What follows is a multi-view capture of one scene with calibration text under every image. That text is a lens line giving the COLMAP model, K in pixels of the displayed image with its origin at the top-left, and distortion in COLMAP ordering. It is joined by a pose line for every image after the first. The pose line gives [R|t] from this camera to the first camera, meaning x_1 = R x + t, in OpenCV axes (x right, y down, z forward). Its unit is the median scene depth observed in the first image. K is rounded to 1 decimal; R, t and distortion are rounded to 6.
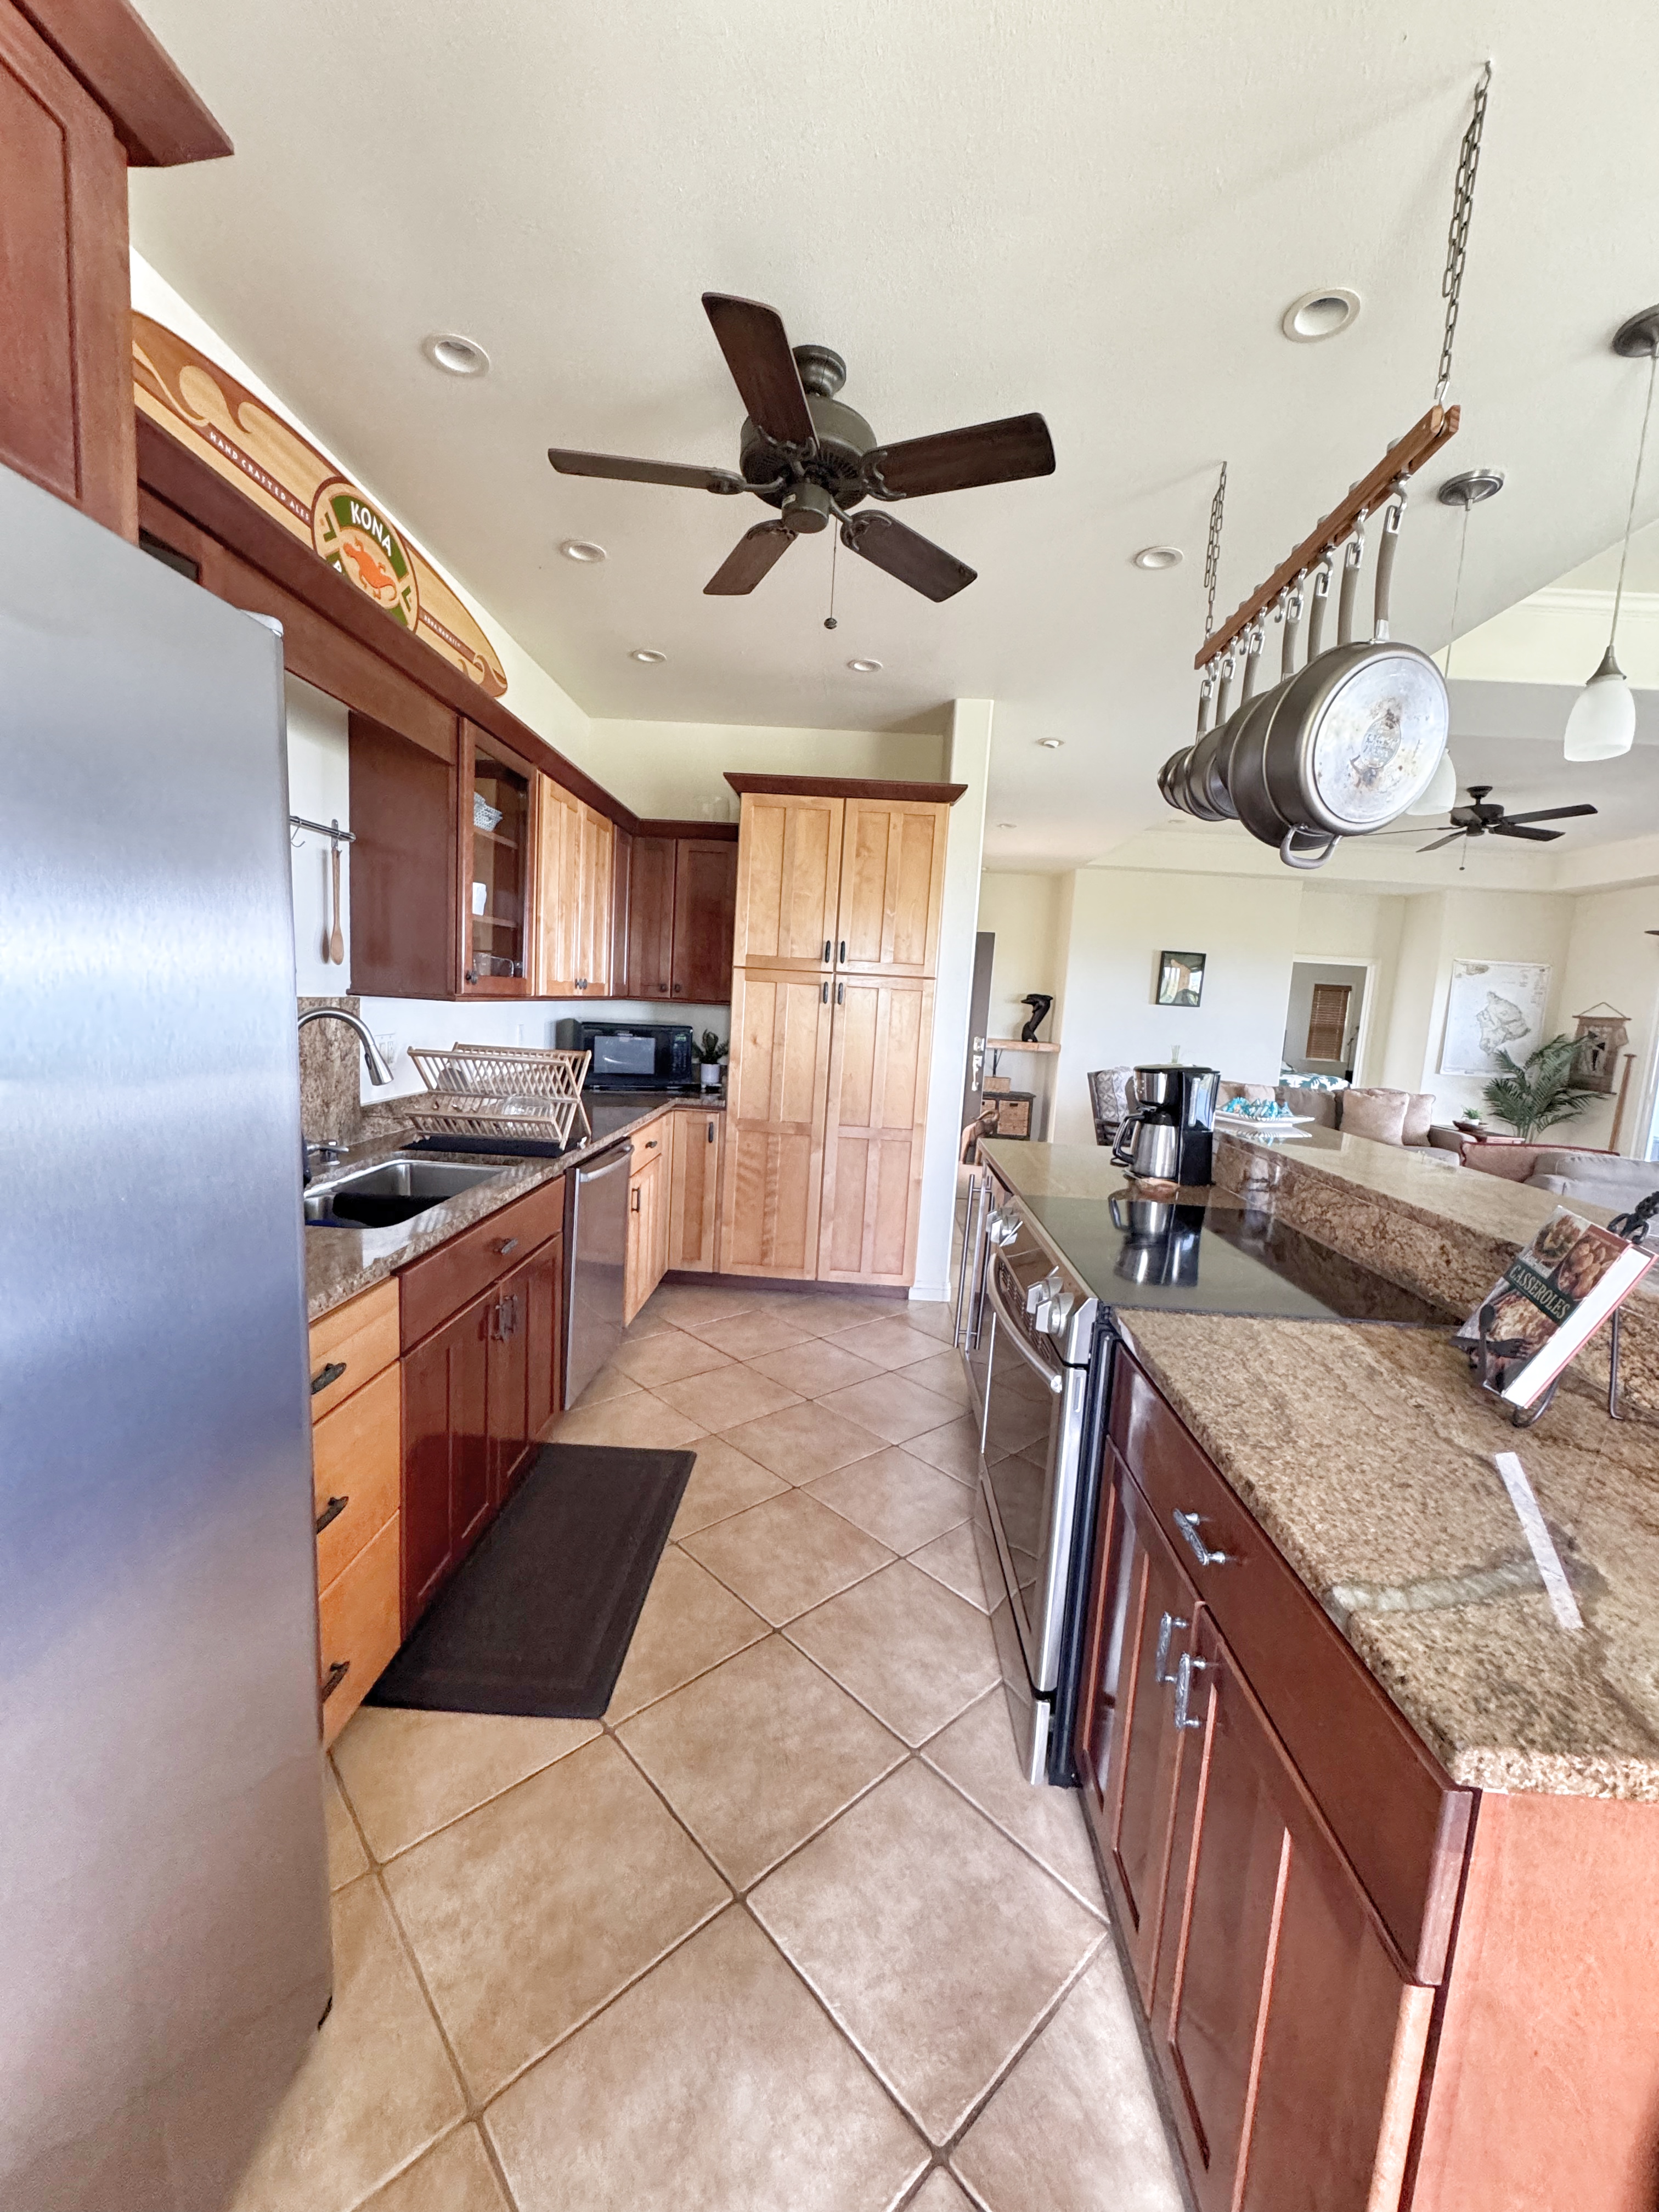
lens RADIAL K [[890.1, 0, 830.8], [0, 890.1, 1105.0], [0, 0, 1]] dist [0.000695, 0.000673]
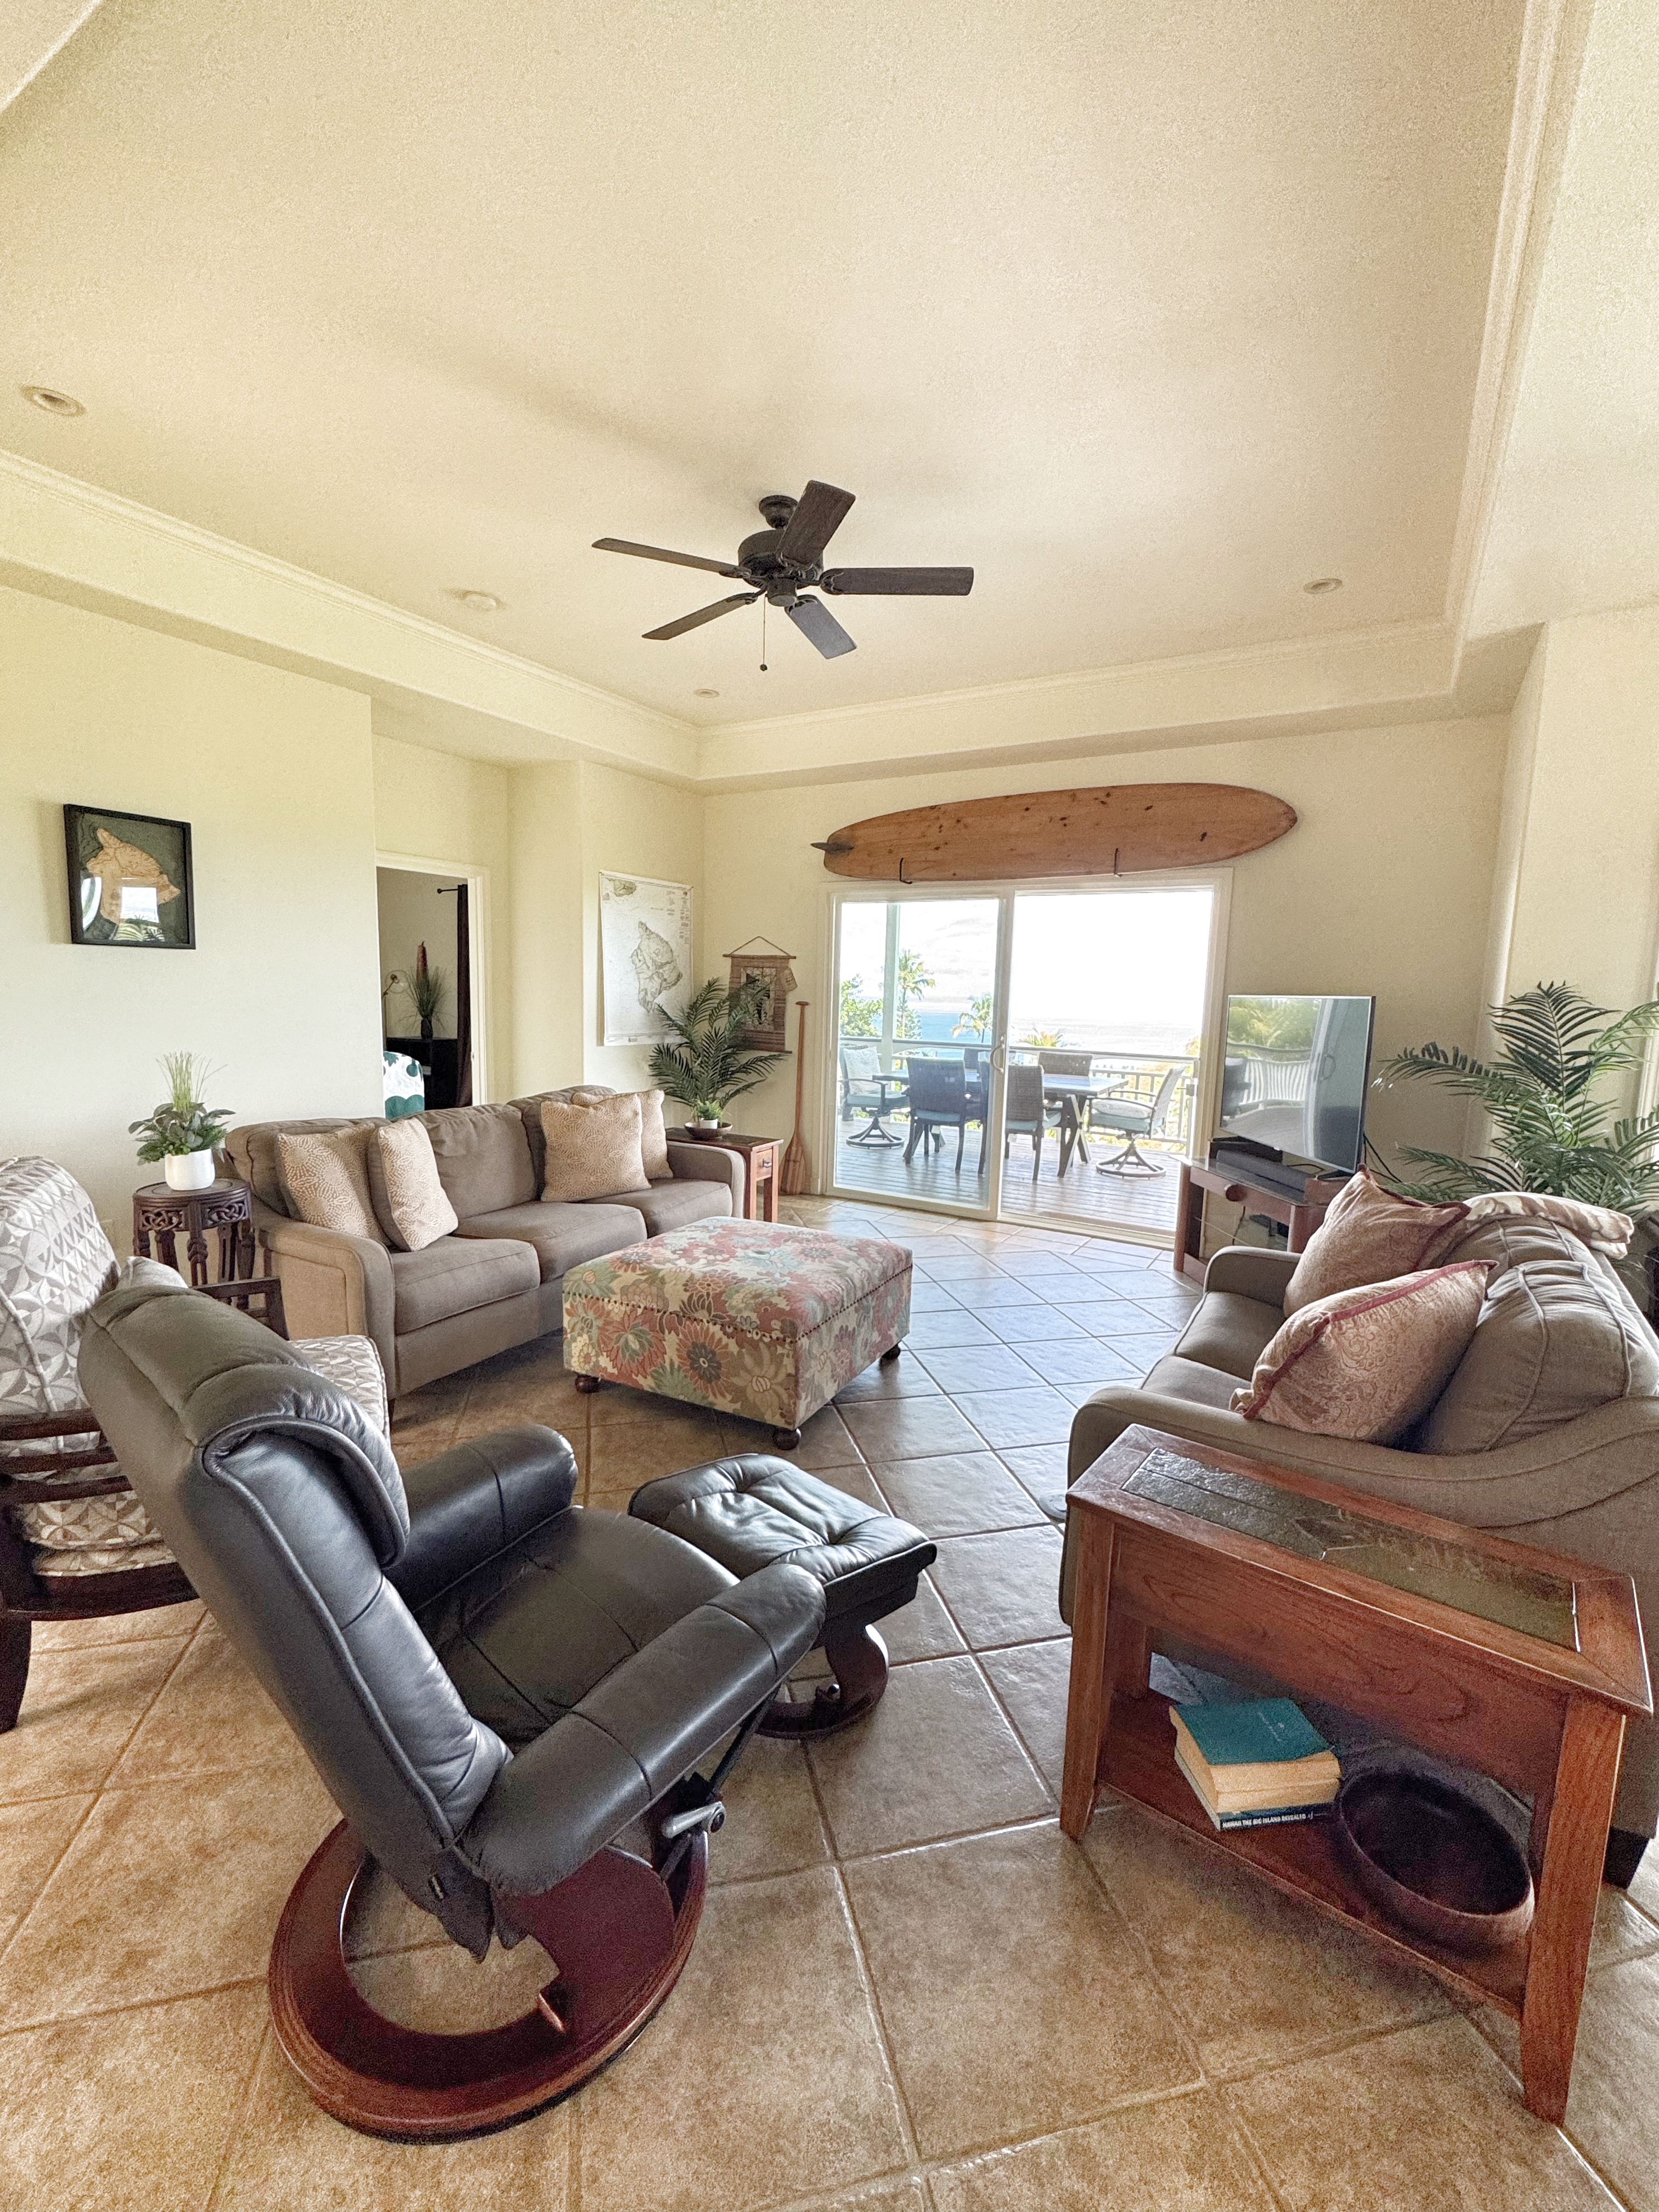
lens RADIAL K [[927.1, 0, 831.0], [0, 927.1, 1111.0], [0, 0, 1]] dist [-0.001870, -0.000052]
pose [[0.490953, -0.163451, 0.855715, 0.172023], [0.110219, 0.986003, 0.125101, -0.056851], [-0.864186, 0.032897, 0.502096, 0.524688]]
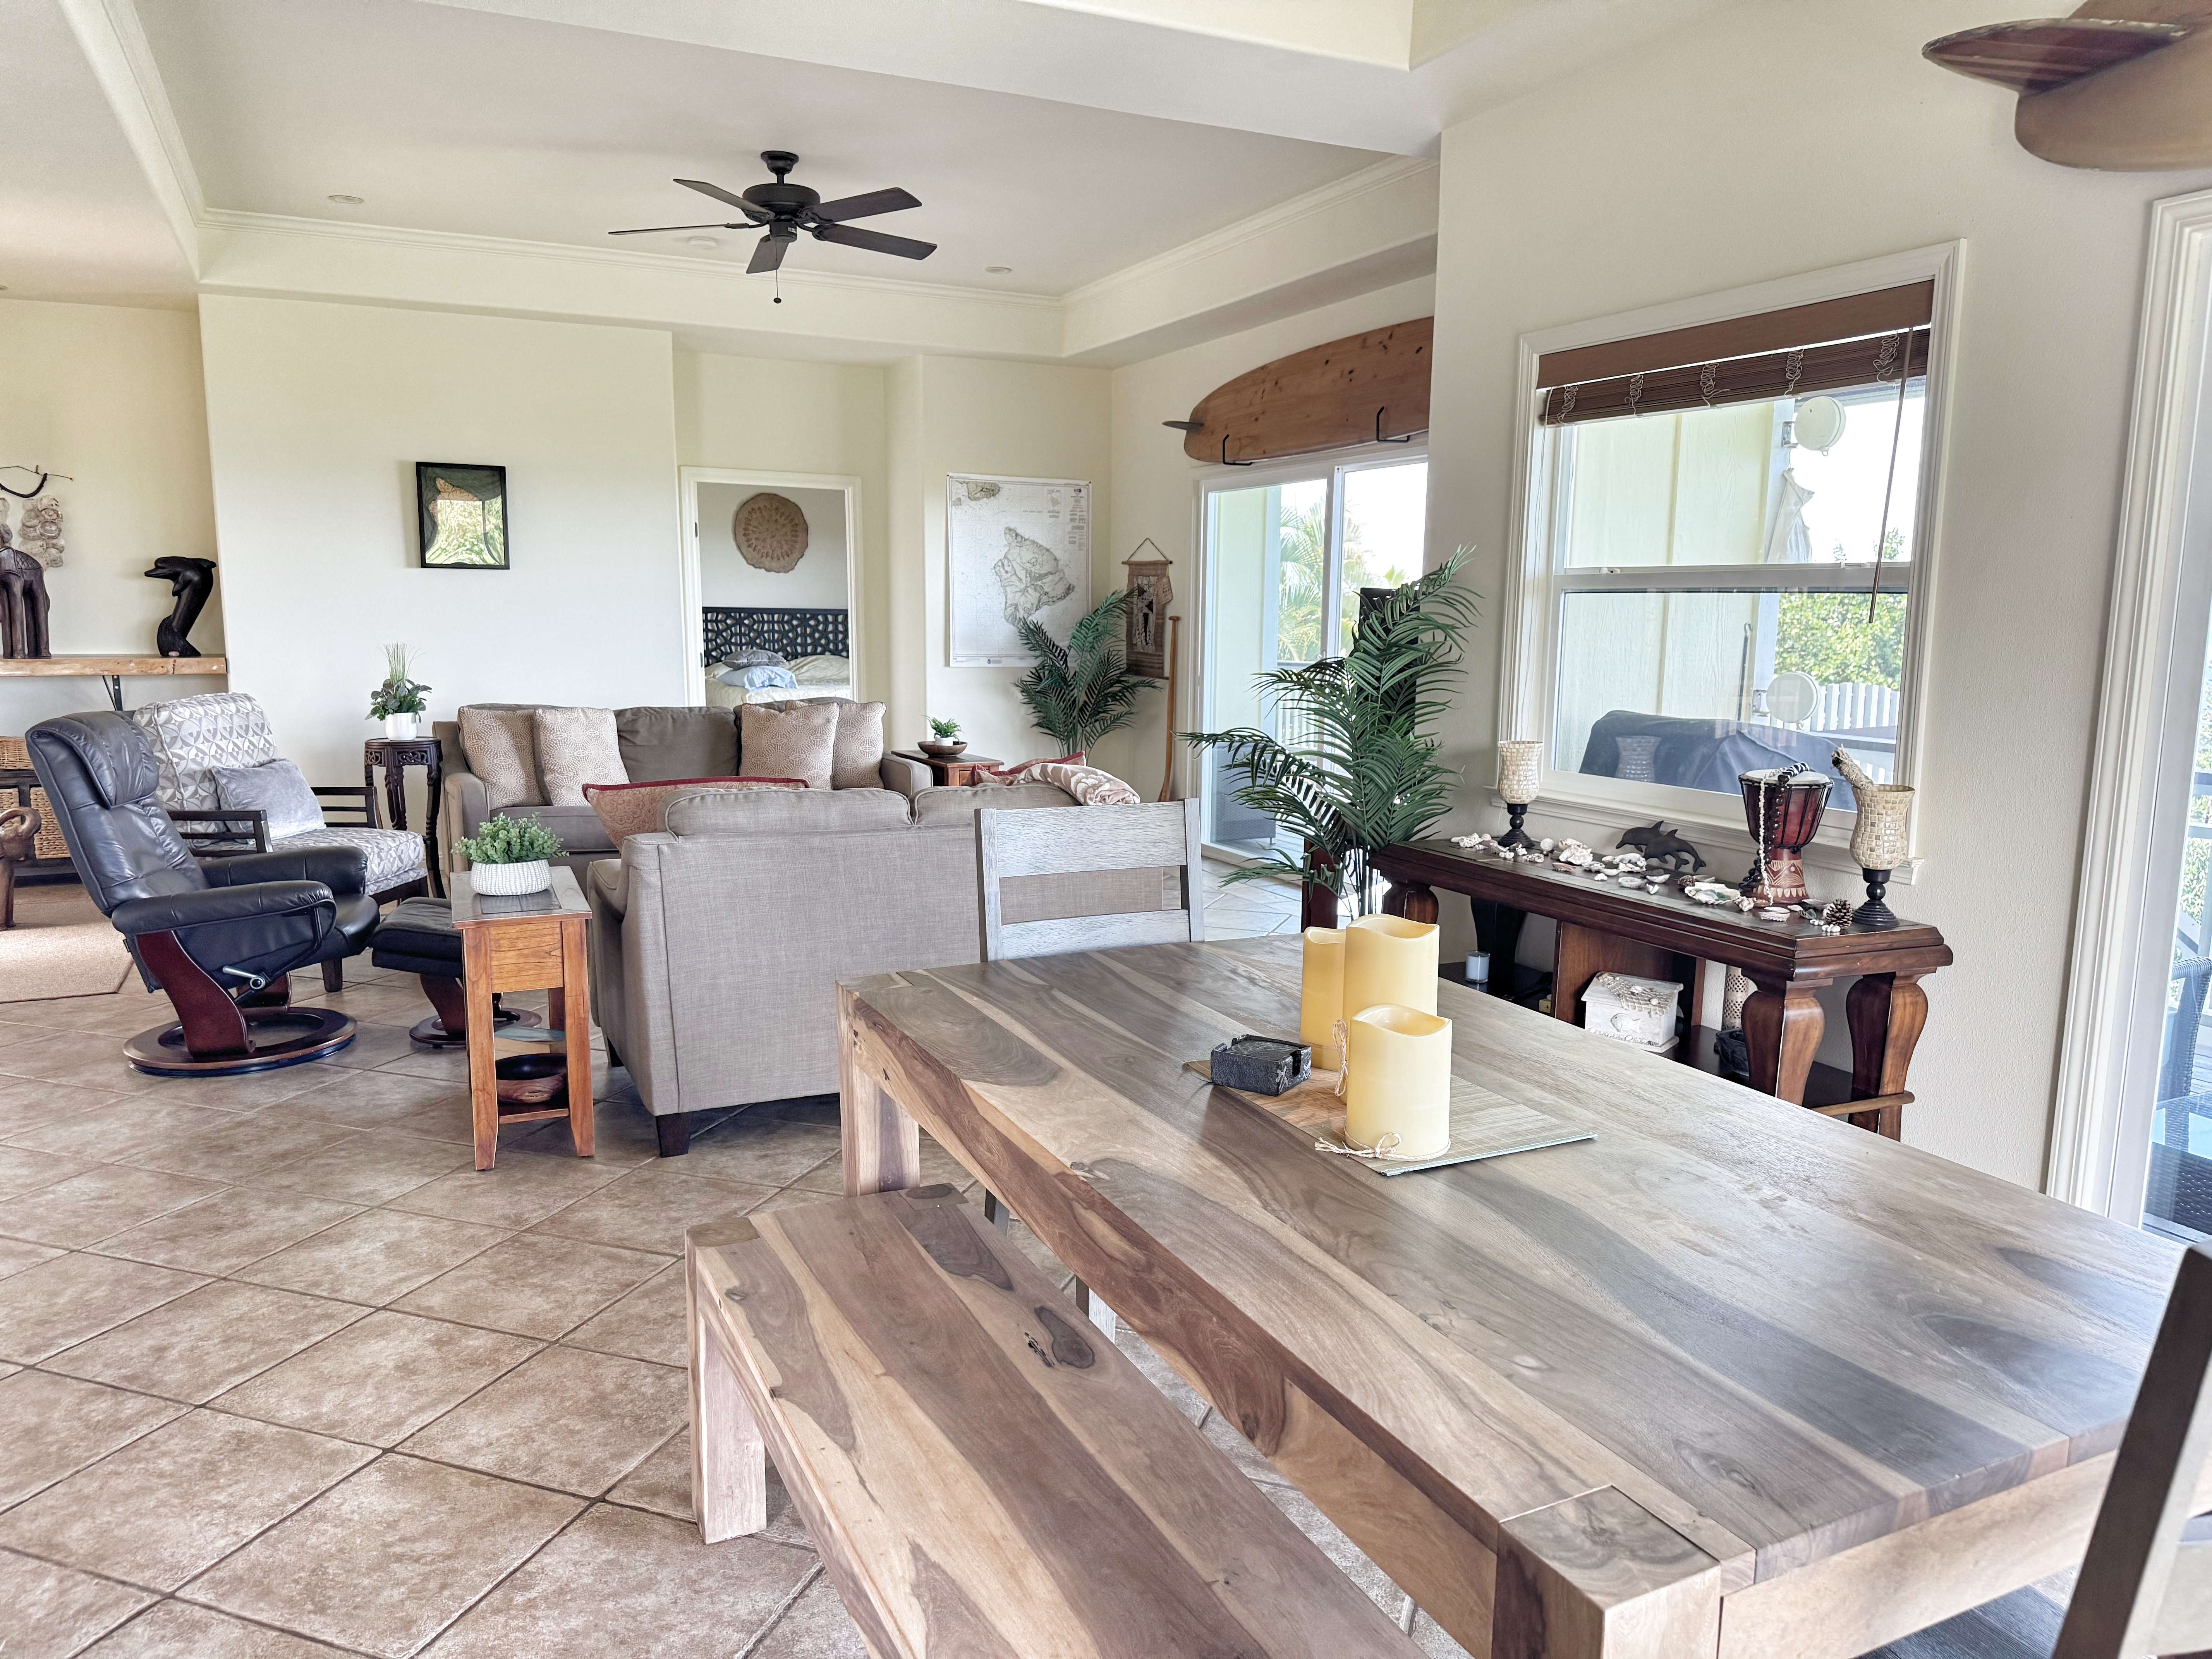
lens RADIAL K [[1546.7, 0, 1101.4], [0, 1546.7, 842.5], [0, 0, 1]] dist [0.041043, -0.005120]
pose [[0.886993, -0.120341, 0.445826, 0.301354], [0.099699, 0.992583, 0.069570, 0.021834], [-0.450891, -0.017260, 0.892412, 0.010757]]
